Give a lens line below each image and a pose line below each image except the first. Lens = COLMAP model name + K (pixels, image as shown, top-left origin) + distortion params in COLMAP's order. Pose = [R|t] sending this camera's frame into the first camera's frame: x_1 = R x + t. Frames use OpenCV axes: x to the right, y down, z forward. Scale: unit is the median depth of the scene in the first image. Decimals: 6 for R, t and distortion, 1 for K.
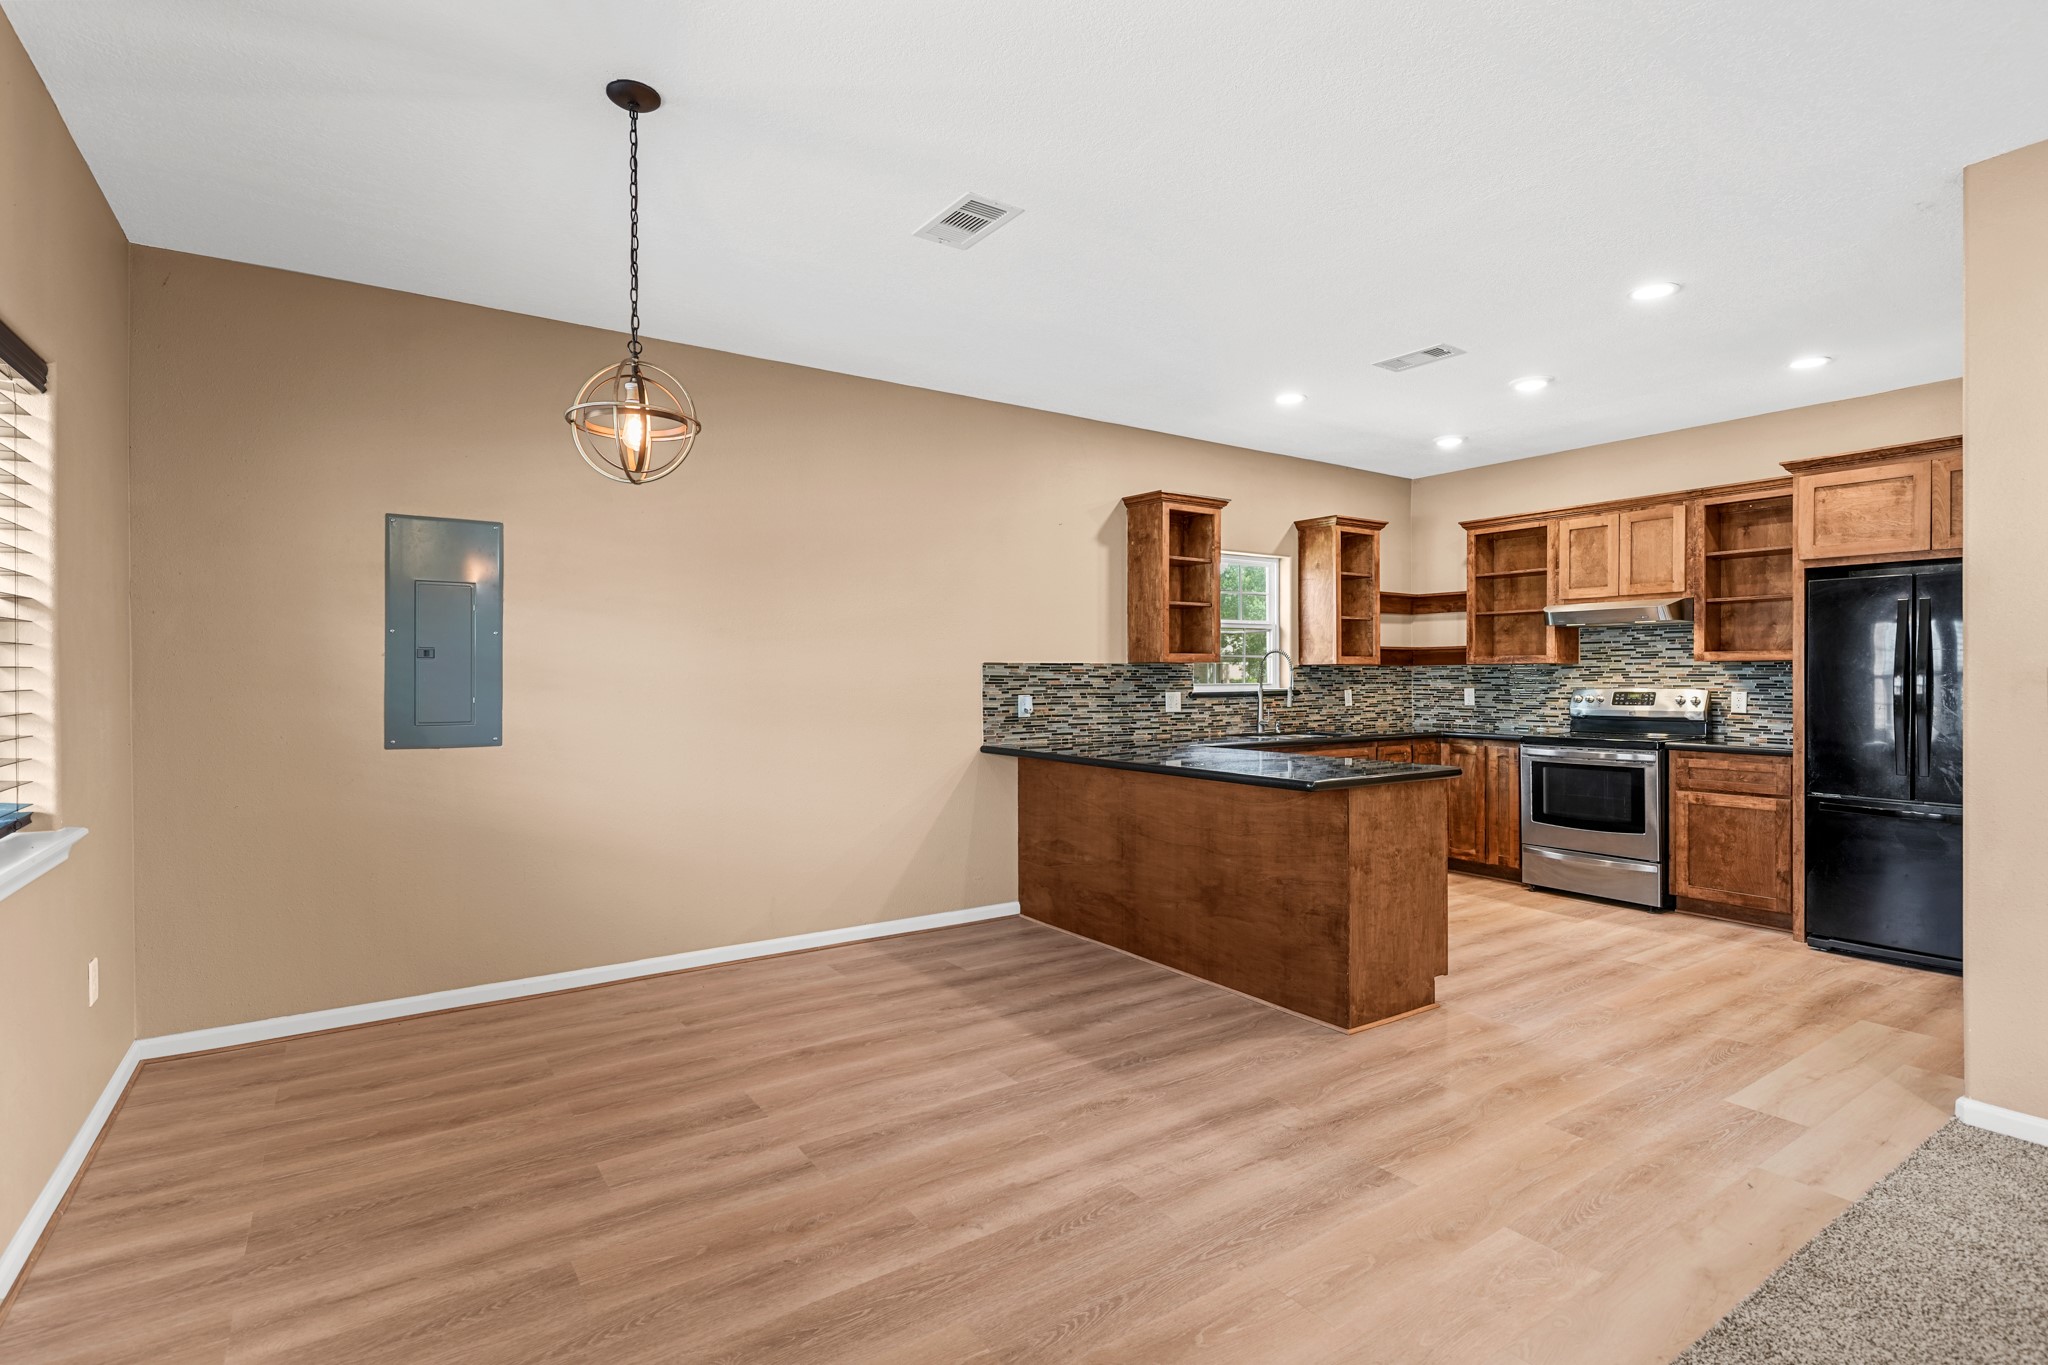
lens RADIAL K [[967.5, 0, 1018.8], [0, 967.5, 690.4], [0, 0, 1]] dist [0.000045, 0.000252]
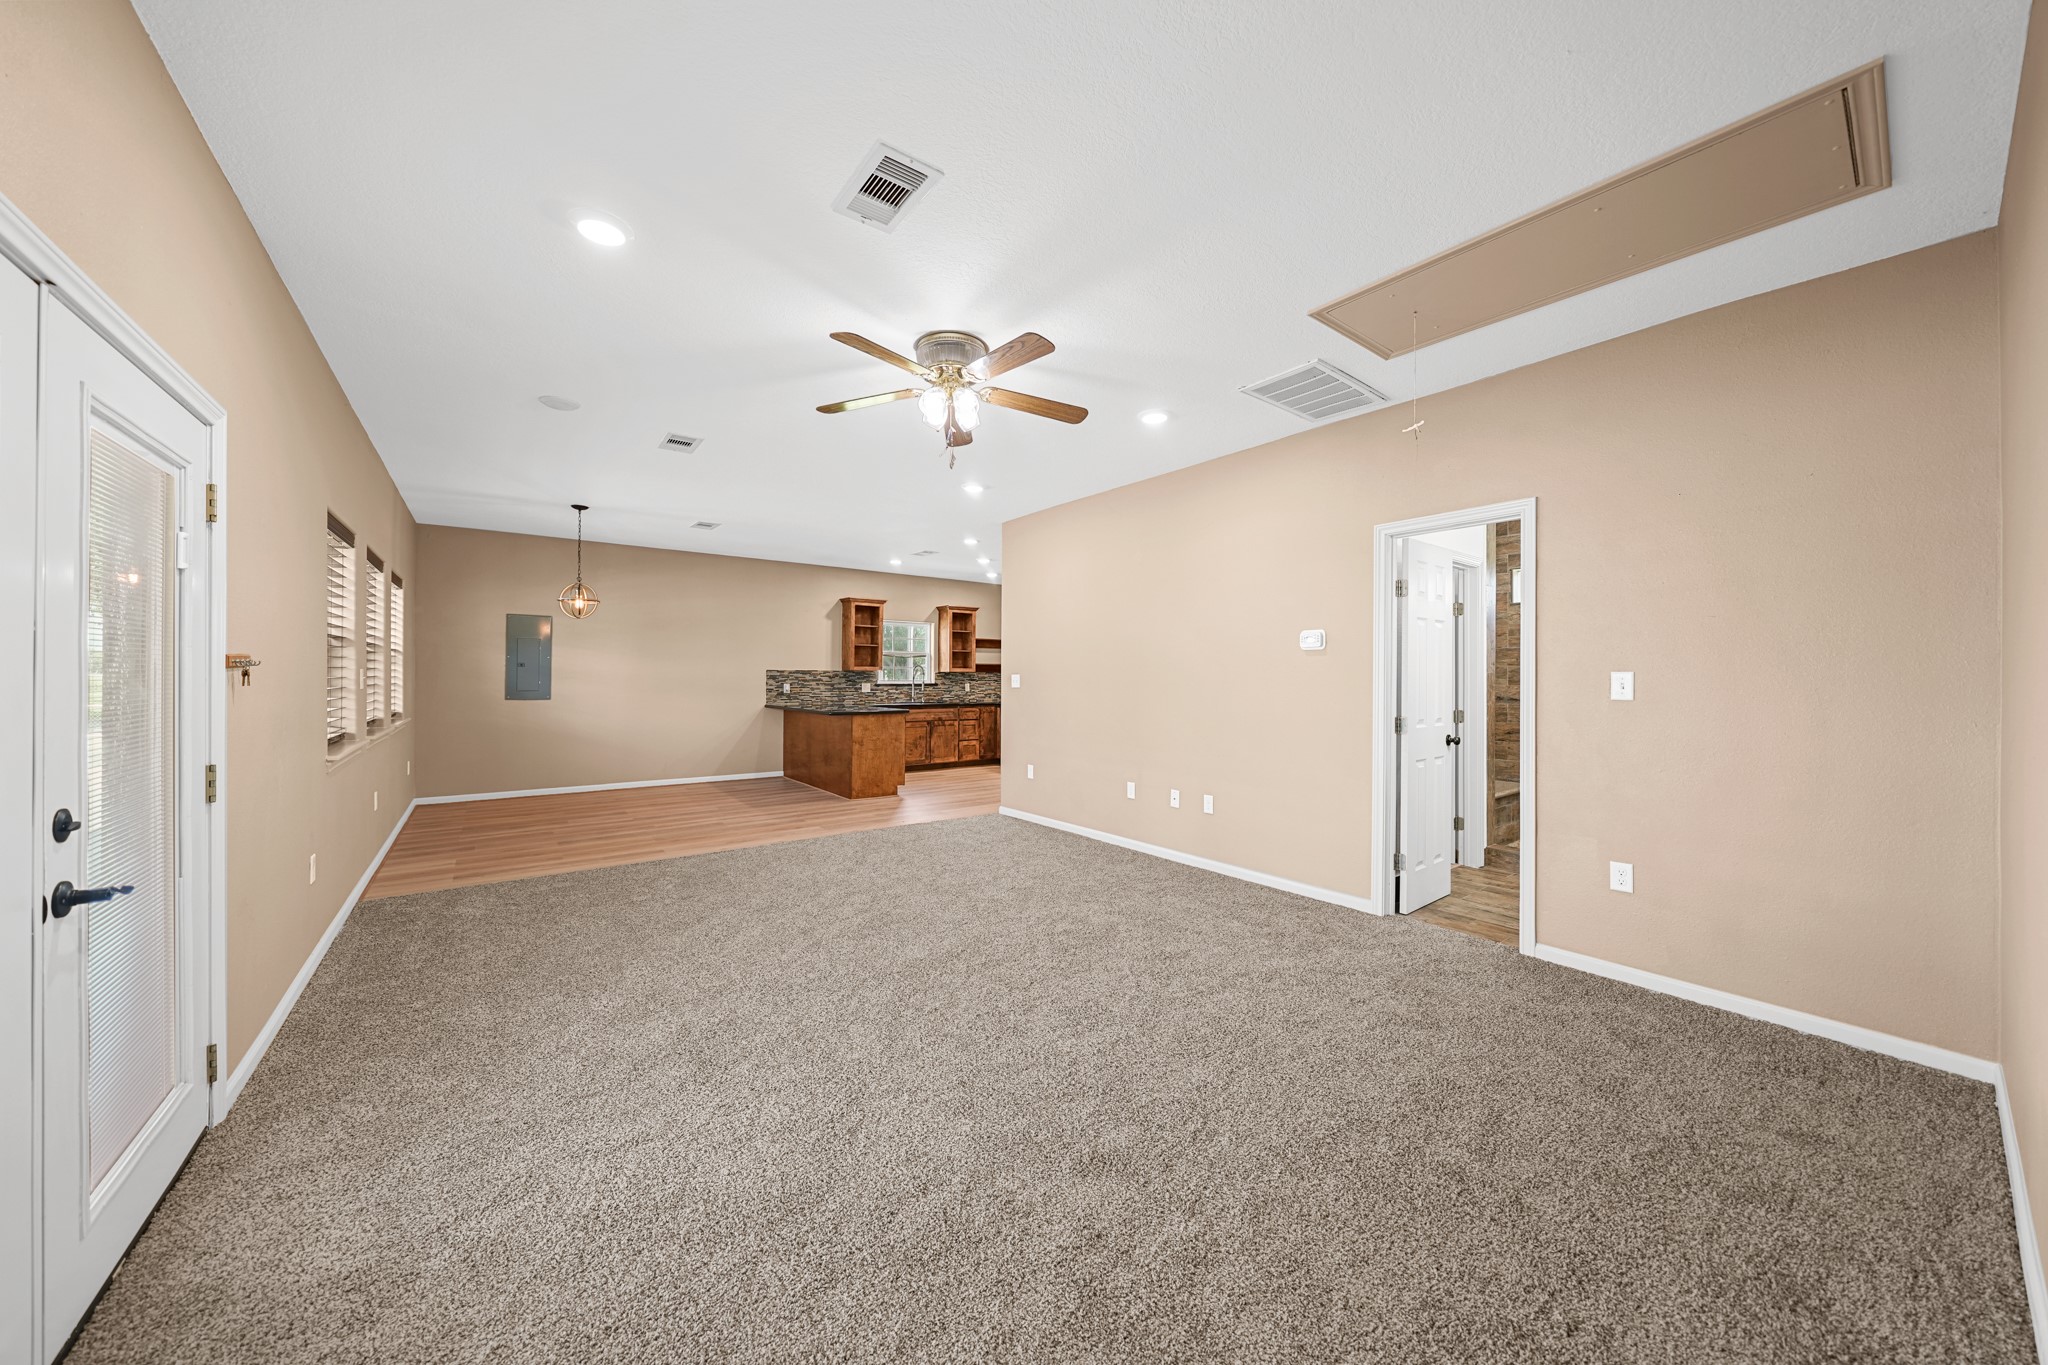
lens RADIAL K [[693.3, 0, 1024.0], [0, 693.3, 682.5], [0, 0, 1]] dist [-0.006332, 0.000092]
pose [[0.998373, 0.008217, 0.056428, 0.462466], [-0.007800, 0.999941, -0.007598, 0.009629], [-0.056487, 0.007145, 0.998378, -0.683229]]
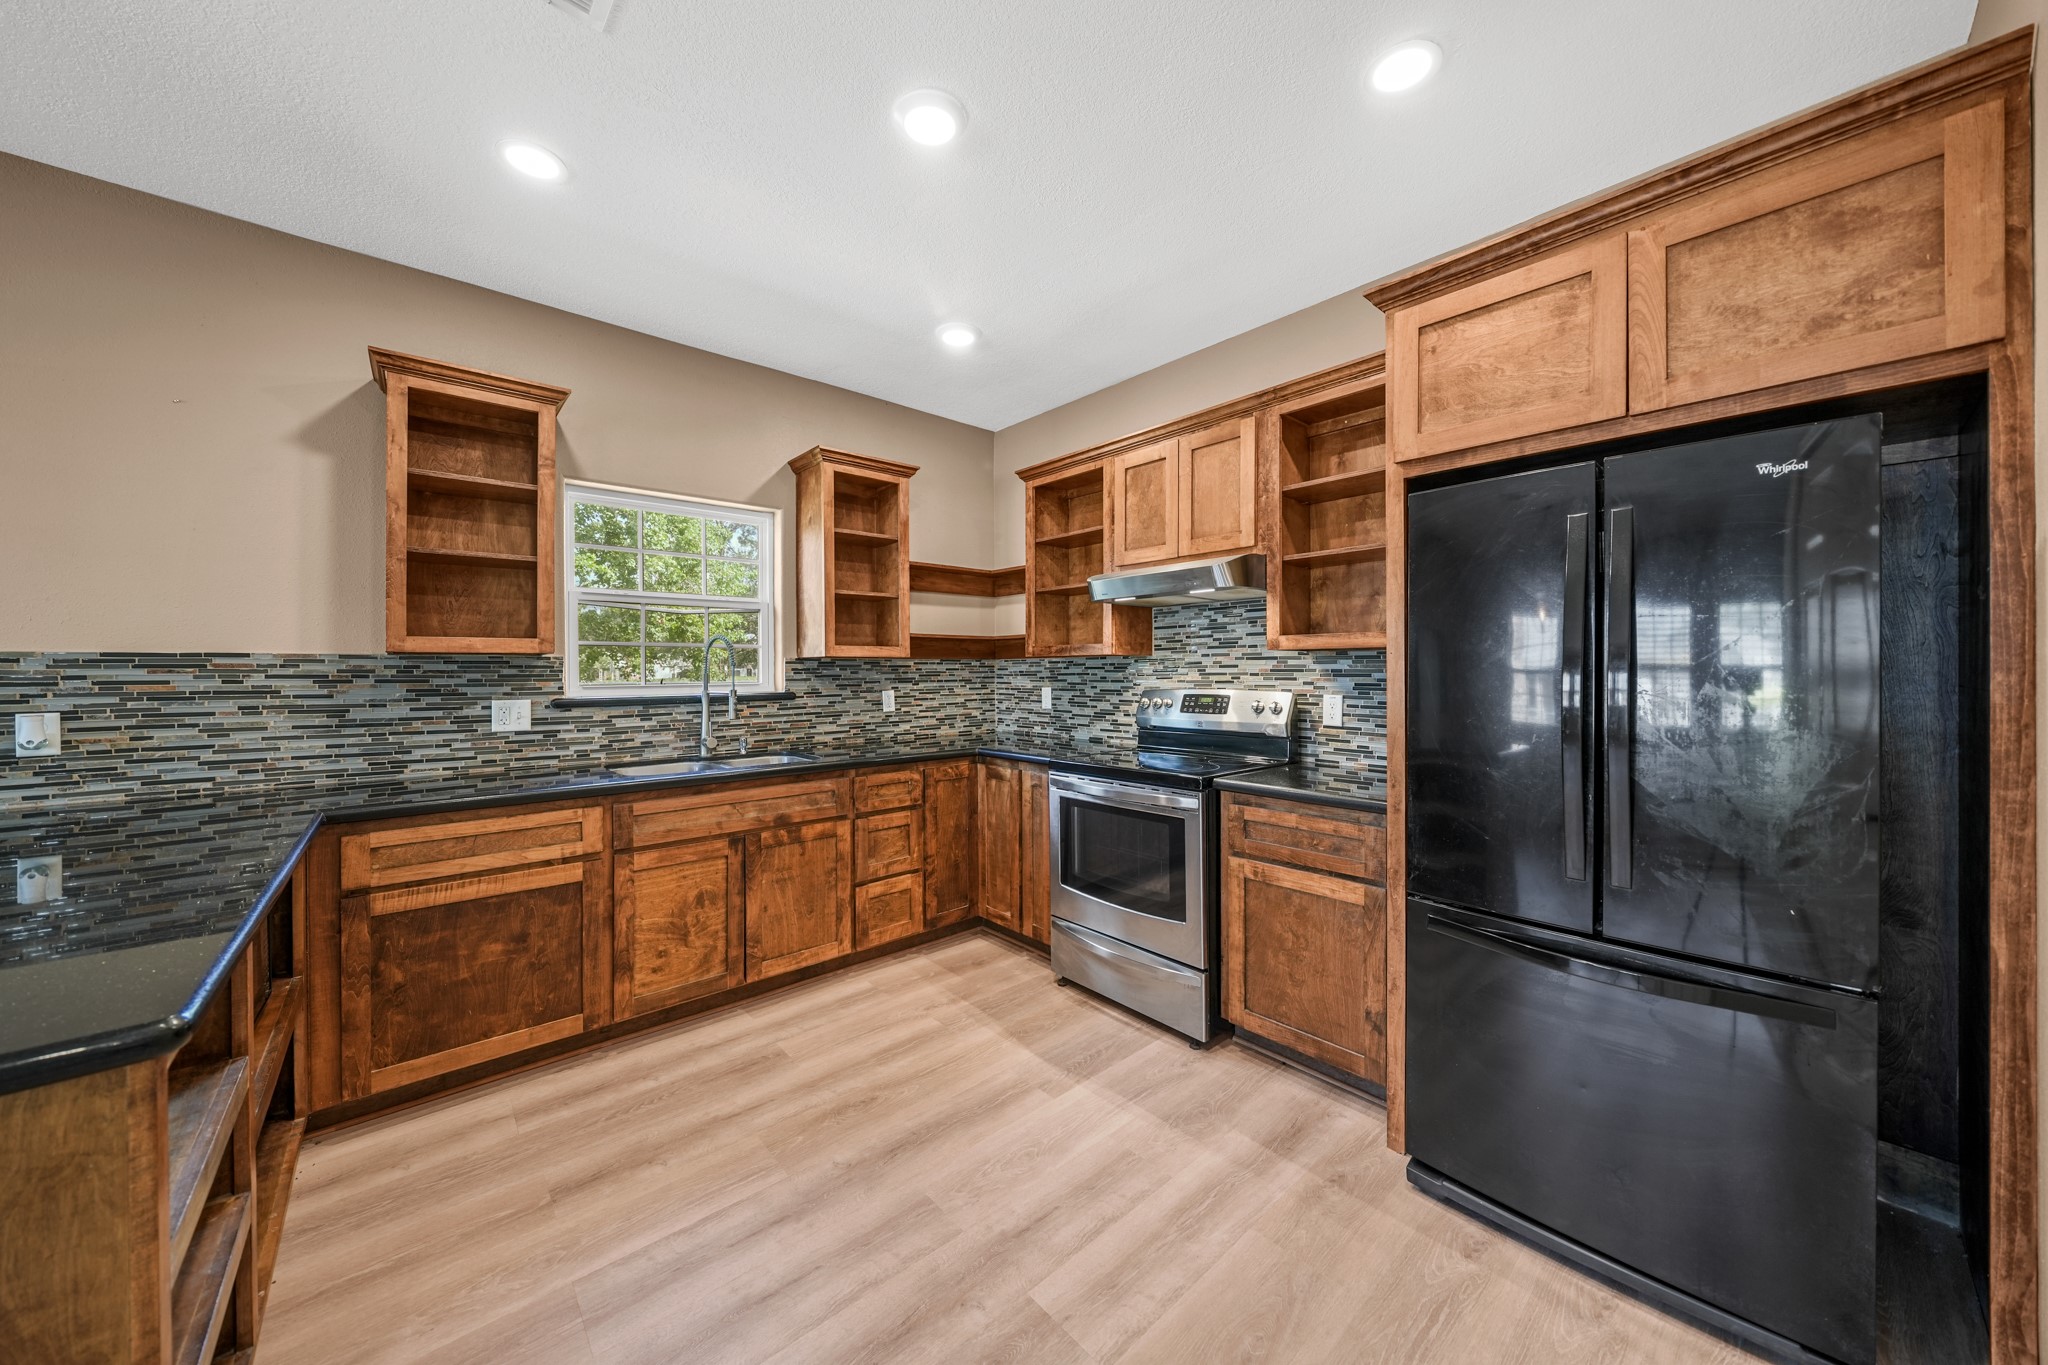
lens RADIAL K [[693.3, 0, 1024.0], [0, 693.3, 682.5], [0, 0, 1]] dist [-0.006332, 0.000092]
pose [[0.991857, -0.005261, 0.127247, 0.460092], [0.004910, 0.999983, 0.003075, -0.009871], [-0.127261, -0.002425, 0.991866, 0.535796]]
